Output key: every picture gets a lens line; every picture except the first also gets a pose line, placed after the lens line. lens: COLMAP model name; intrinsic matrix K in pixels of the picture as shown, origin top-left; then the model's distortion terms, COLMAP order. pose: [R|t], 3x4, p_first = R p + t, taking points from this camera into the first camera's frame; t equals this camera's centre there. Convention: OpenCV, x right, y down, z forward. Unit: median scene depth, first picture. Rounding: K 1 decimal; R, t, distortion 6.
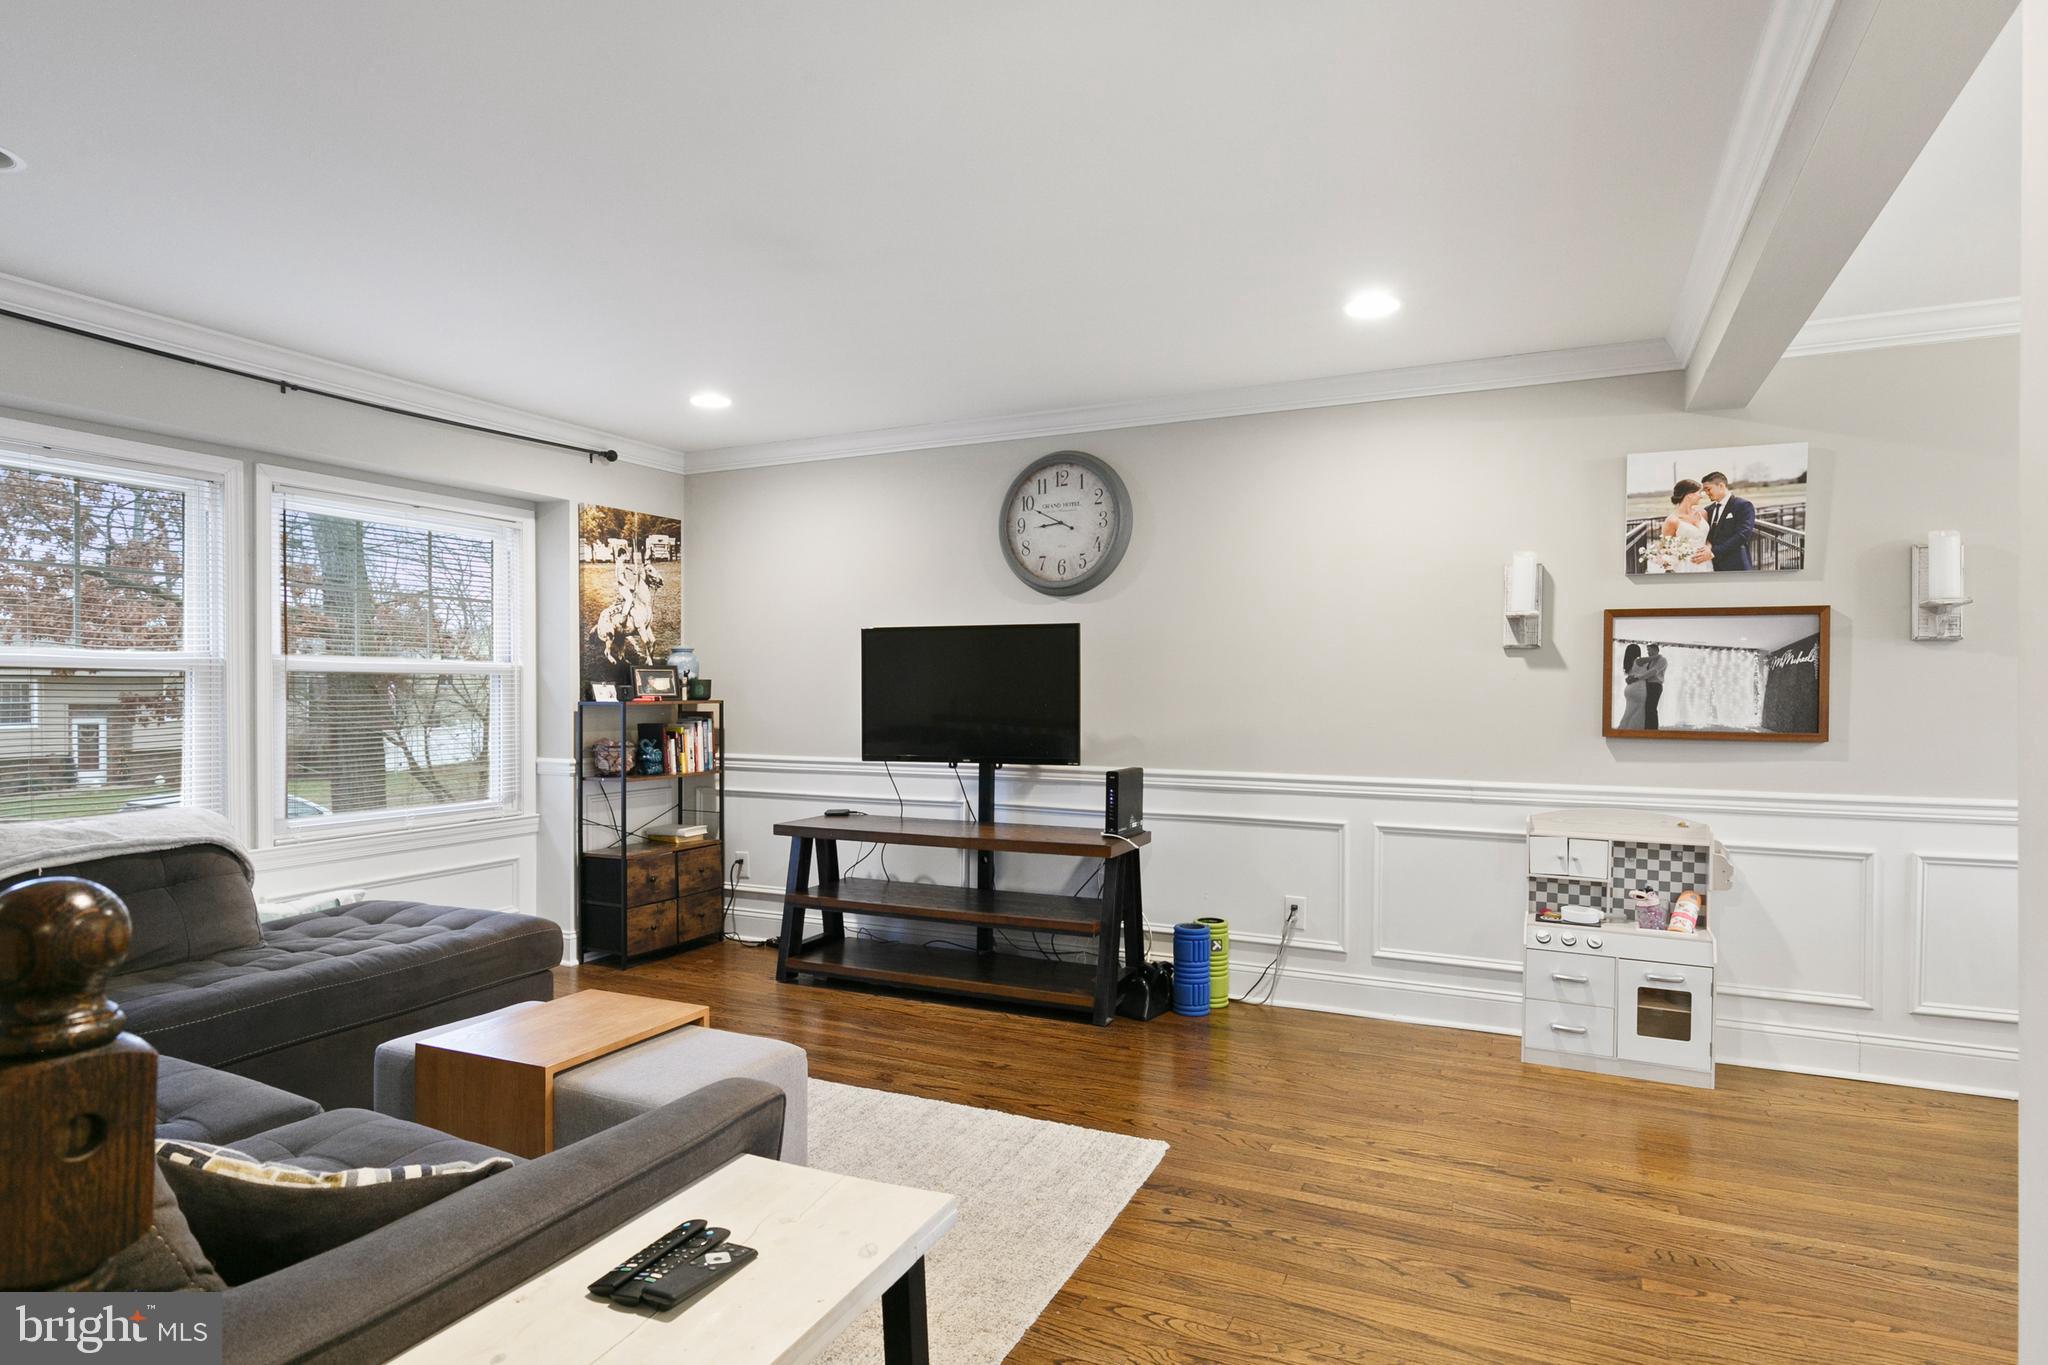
lens RADIAL K [[1117.8, 0, 1026.9], [0, 1117.8, 696.1], [0, 0, 1]] dist [0.000221, -0.004284]
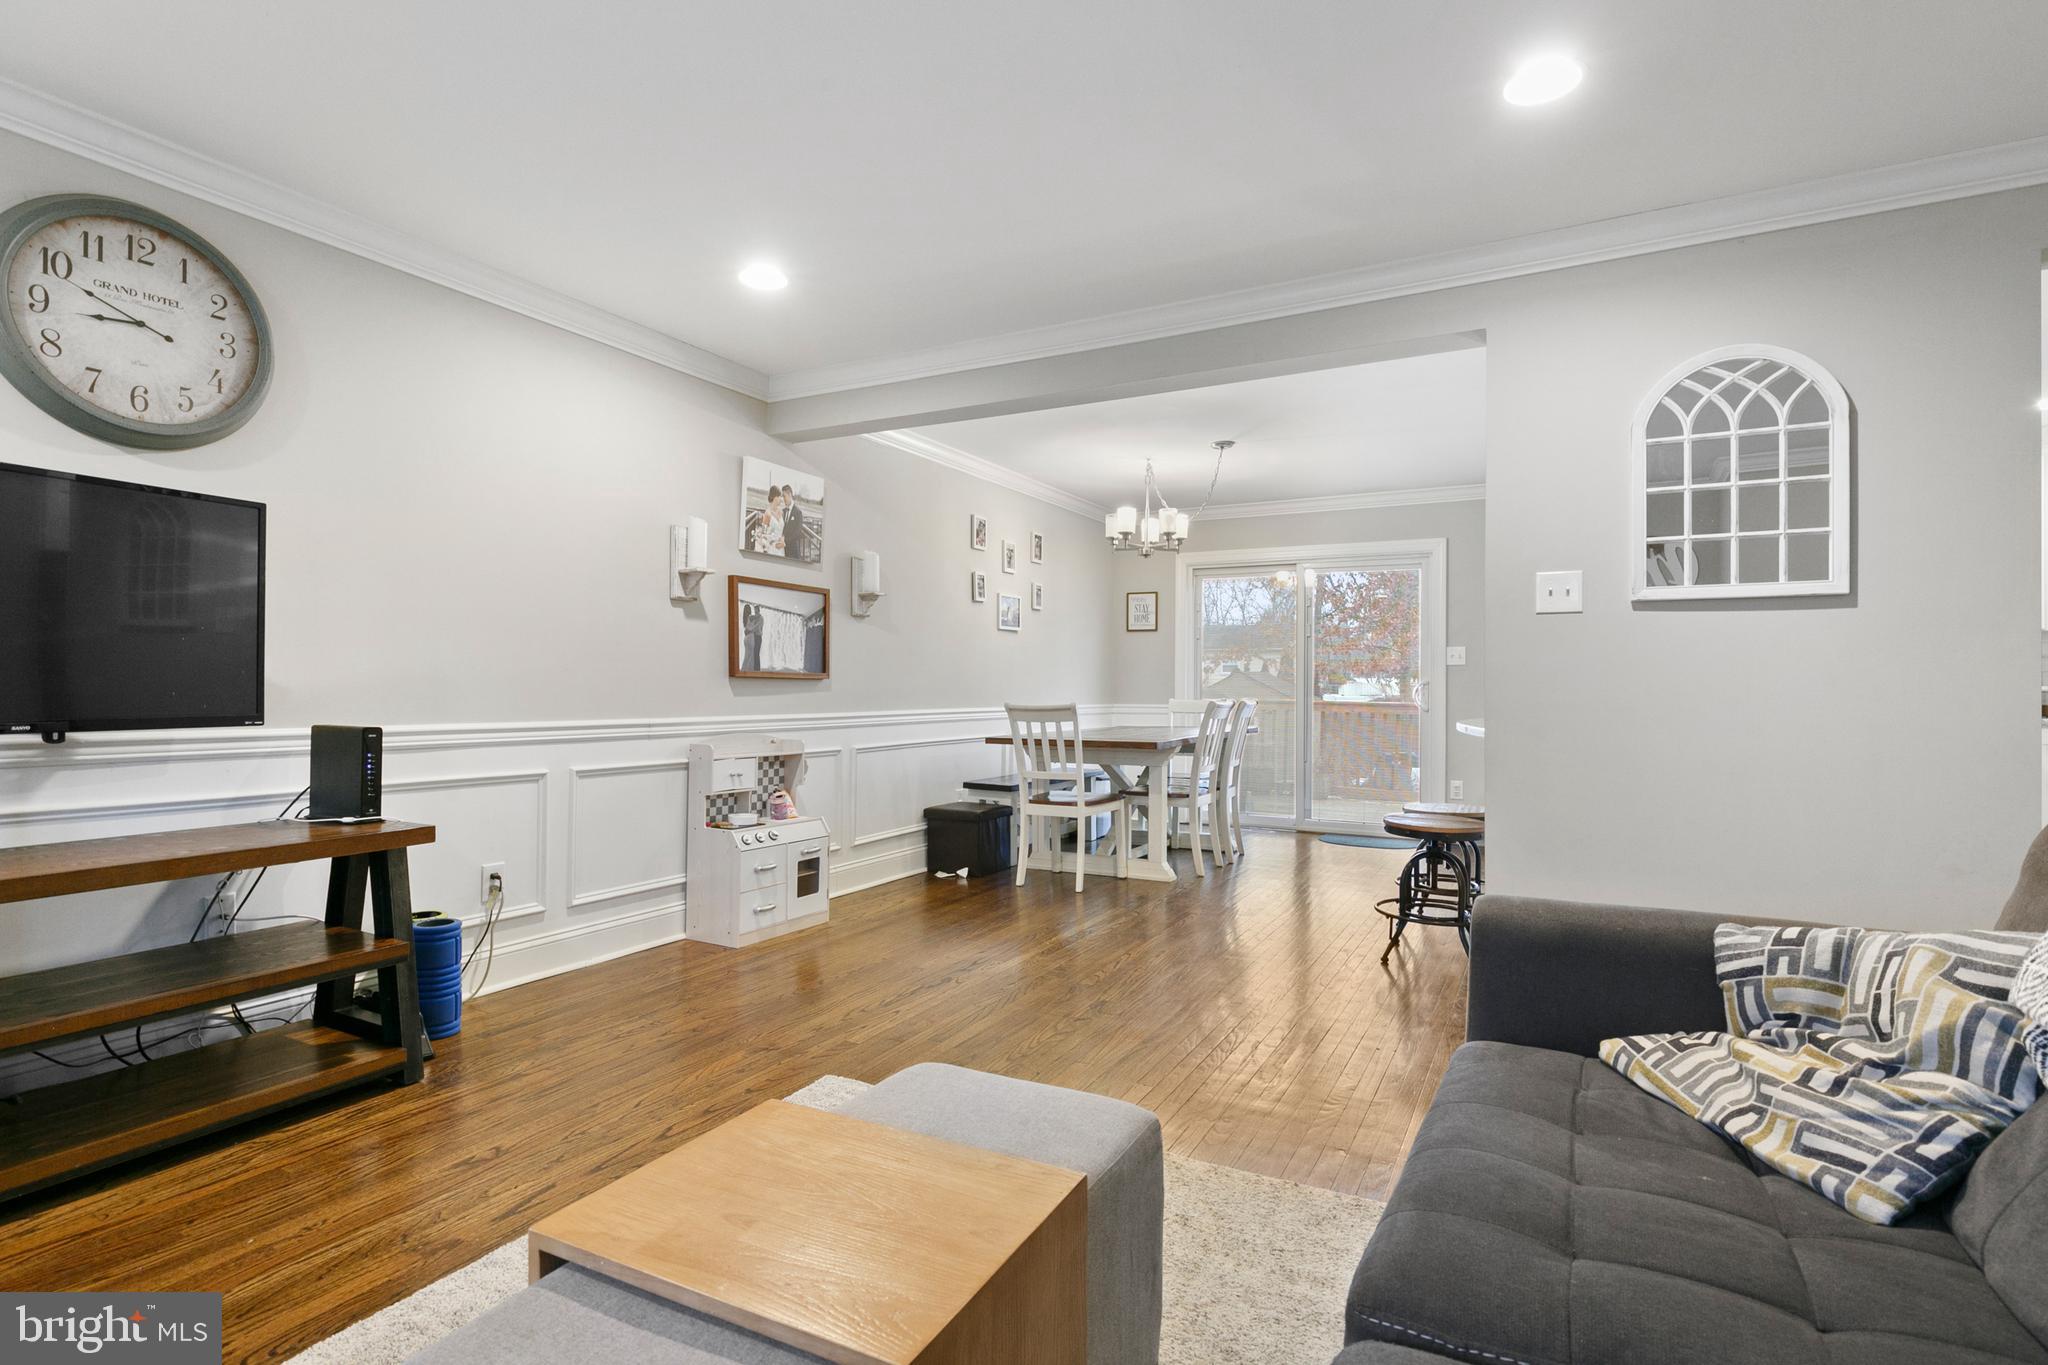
lens RADIAL K [[1008.8, 0, 1038.3], [0, 1008.8, 677.5], [0, 0, 1]] dist [-0.006305, 0.002061]
pose [[0.034487, 0.005567, 0.999390, -0.596085], [-0.001825, 0.999983, -0.005508, 0.042798], [-0.999403, -0.001634, 0.034497, 0.618785]]
